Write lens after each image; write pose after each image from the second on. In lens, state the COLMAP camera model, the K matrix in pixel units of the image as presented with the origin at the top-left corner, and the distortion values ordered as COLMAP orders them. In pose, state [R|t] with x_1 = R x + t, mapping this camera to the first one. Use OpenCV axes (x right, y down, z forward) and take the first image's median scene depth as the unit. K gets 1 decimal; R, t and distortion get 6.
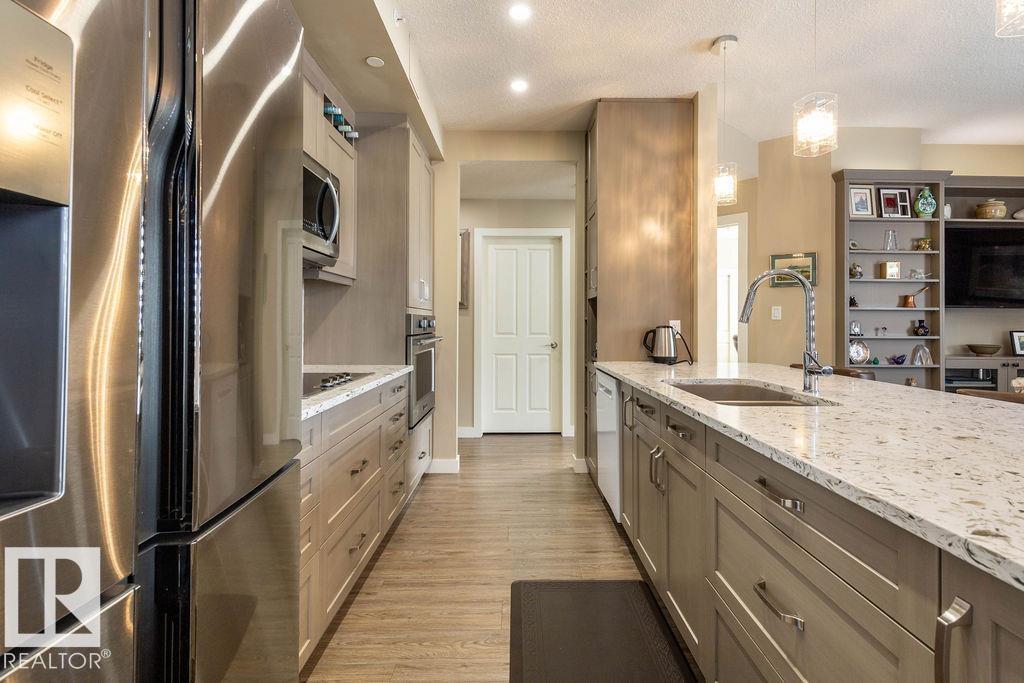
lens RADIAL K [[466.0, 0, 529.9], [0, 466.0, 319.2], [0, 0, 1]] dist [0.009800, -0.002826]
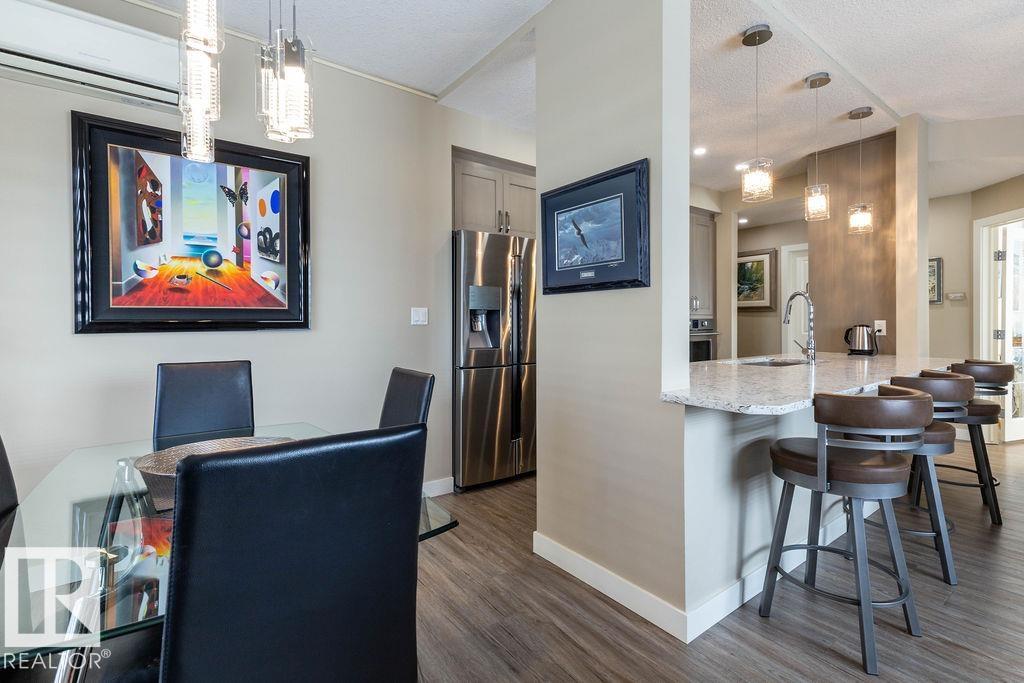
lens RADIAL K [[466.0, 0, 497.1], [0, 466.0, 320.9], [0, 0, 1]] dist [0.009800, -0.002826]
pose [[0.550670, -0.009315, -0.834671, 0.768464], [0.013829, 0.999902, -0.002035, -0.007857], [0.834608, -0.010423, 0.550745, -0.474991]]
